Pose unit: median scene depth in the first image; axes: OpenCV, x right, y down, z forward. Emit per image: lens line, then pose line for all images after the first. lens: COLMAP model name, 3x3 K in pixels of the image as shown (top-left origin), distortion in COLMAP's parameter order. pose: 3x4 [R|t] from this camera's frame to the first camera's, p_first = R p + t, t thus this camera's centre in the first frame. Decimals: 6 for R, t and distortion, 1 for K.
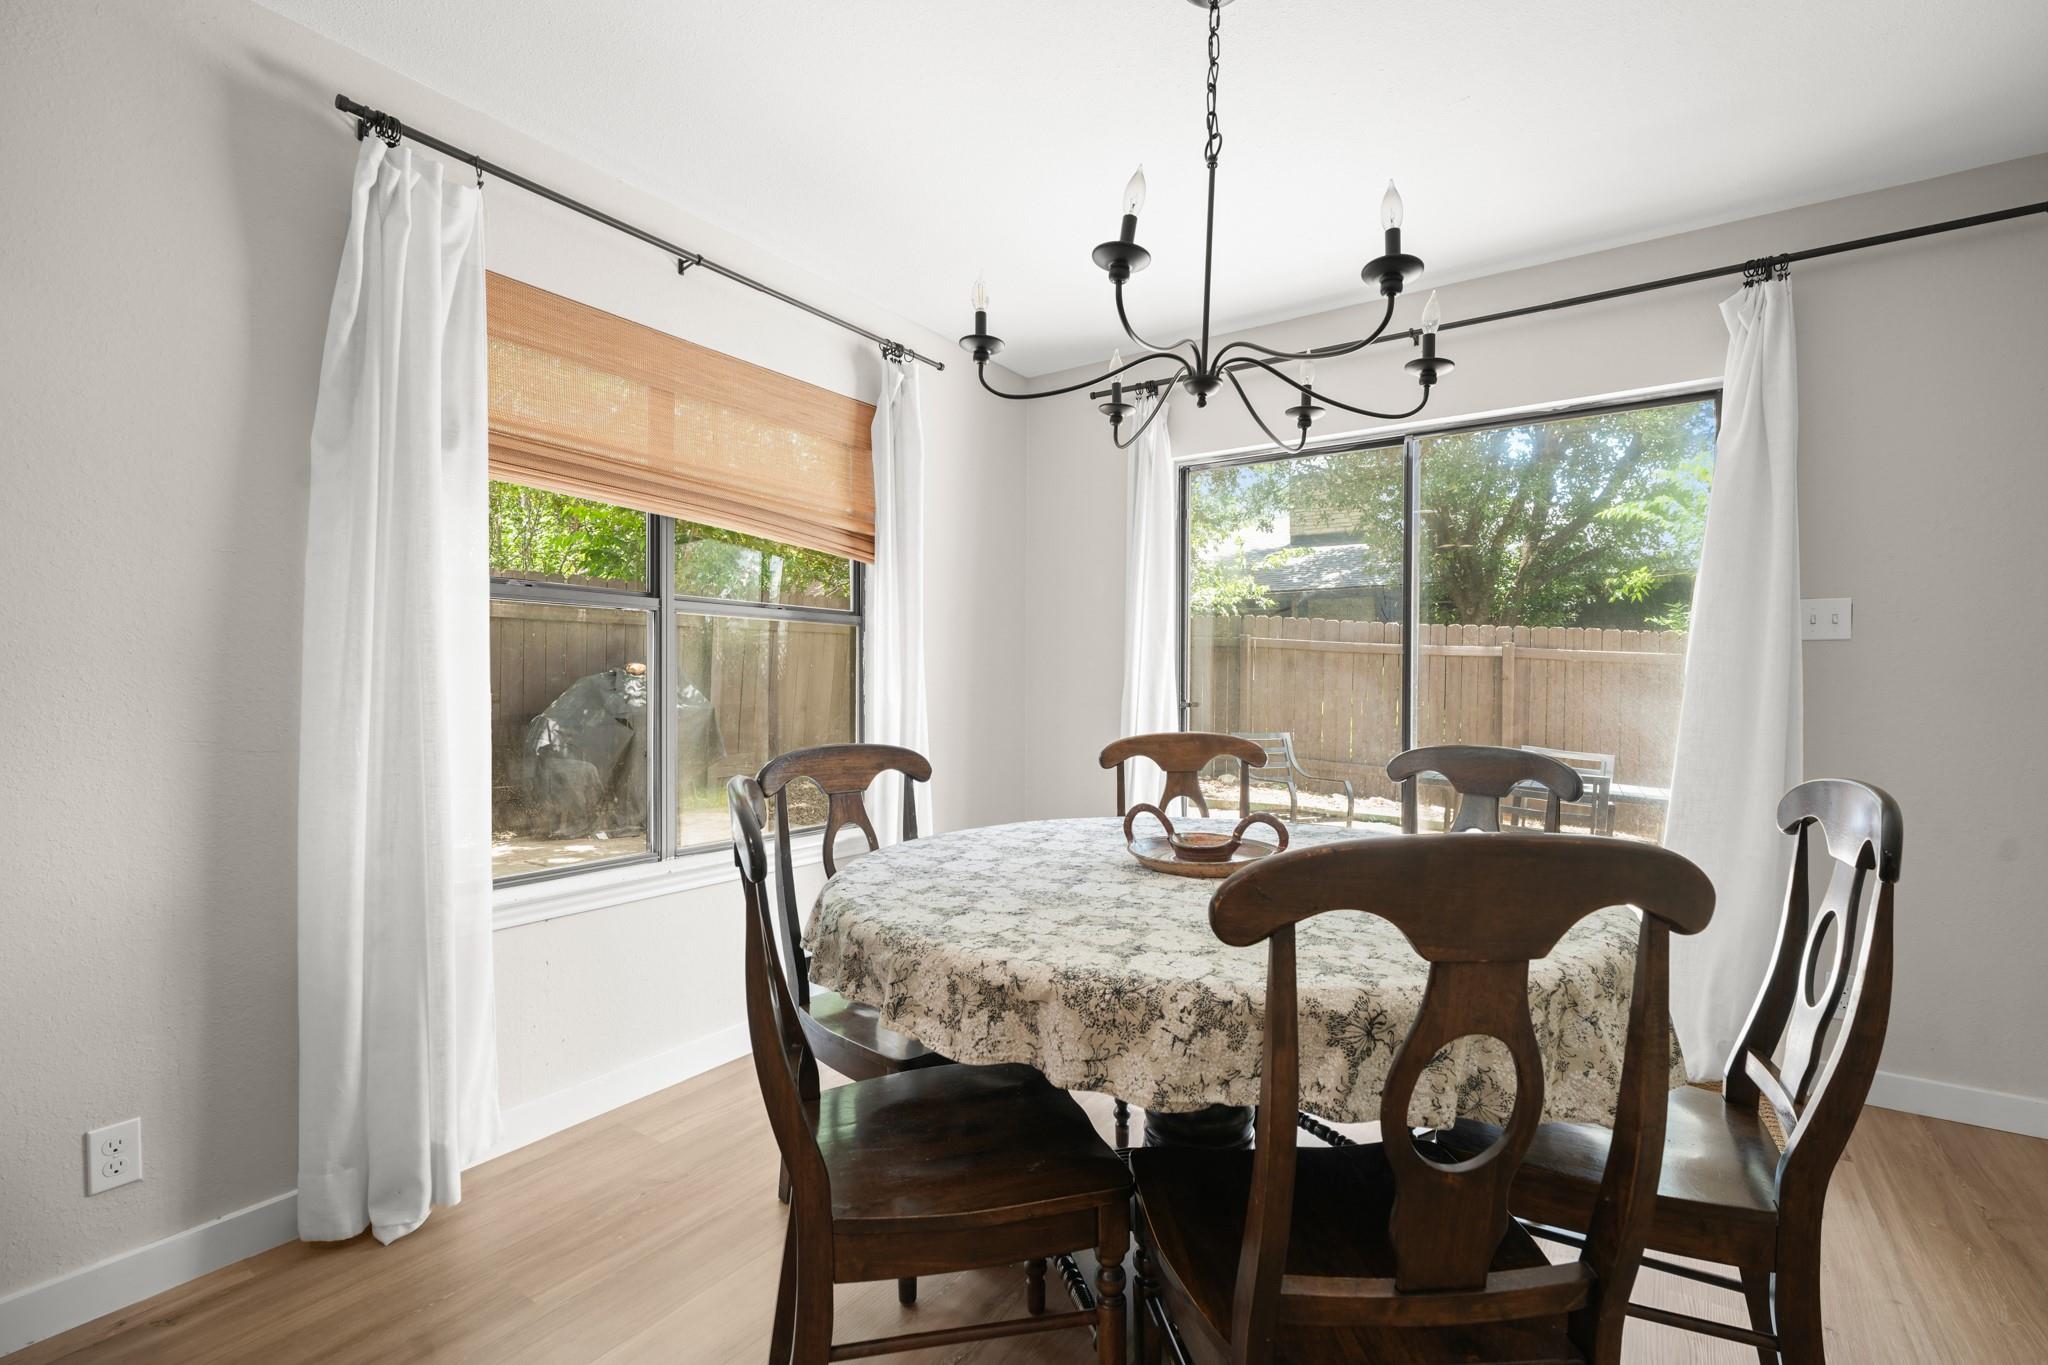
lens RADIAL K [[948.1, 0, 1017.5], [0, 948.1, 692.5], [0, 0, 1]] dist [-0.055905, 0.013790]
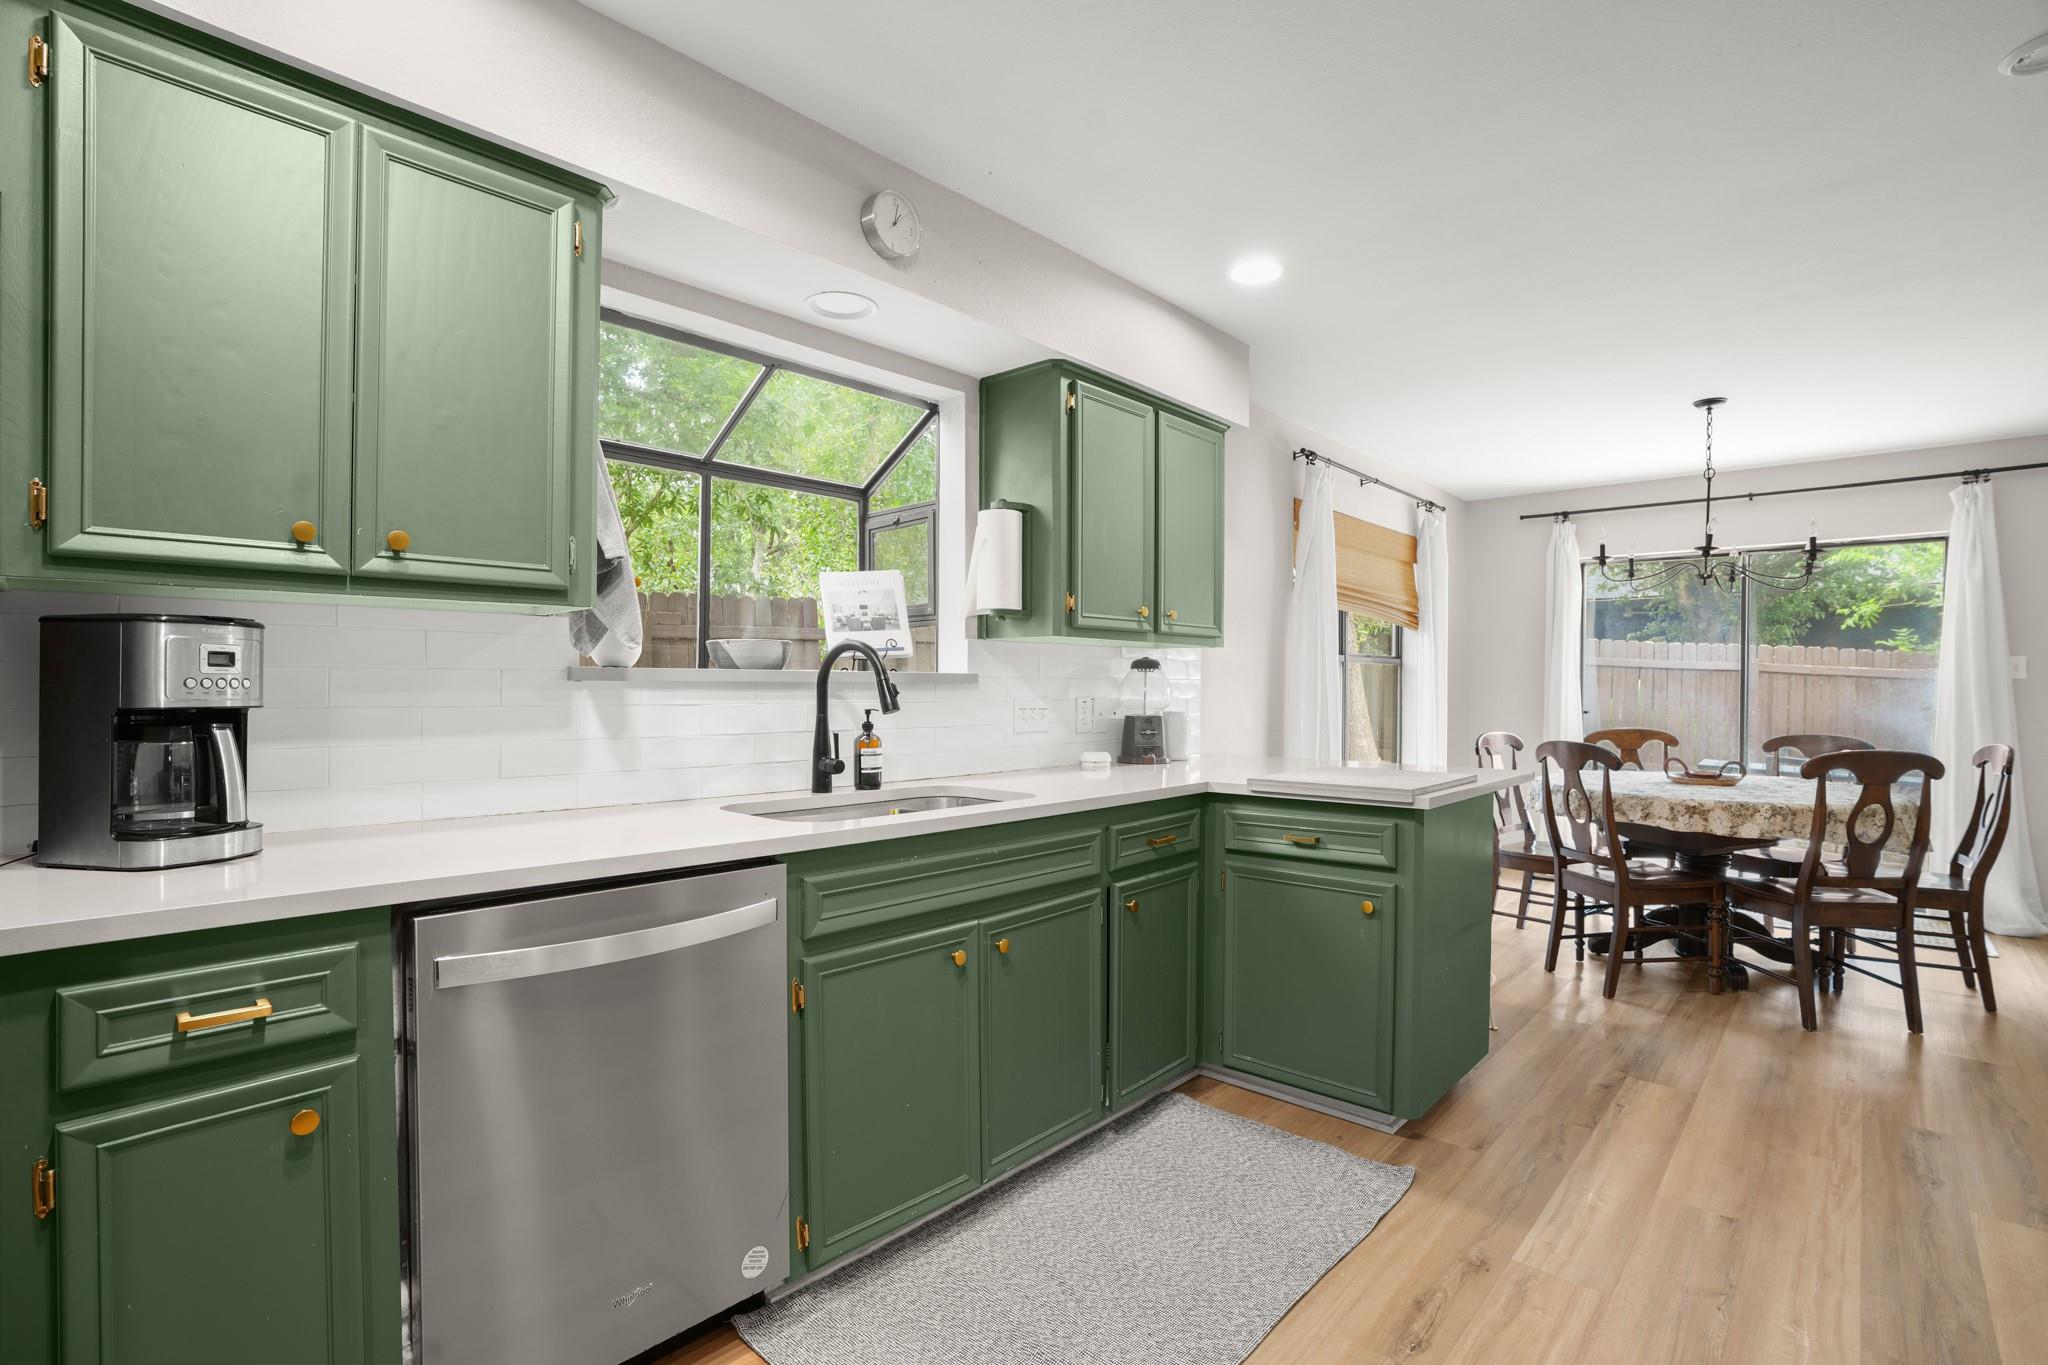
lens RADIAL K [[948.1, 0, 1023.6], [0, 948.1, 691.9], [0, 0, 1]] dist [-0.055905, 0.013790]
pose [[0.990501, 0.006451, -0.137353, -0.816911], [-0.006365, 0.999979, 0.001066, -0.024184], [0.137357, -0.000181, 0.990522, -1.055674]]
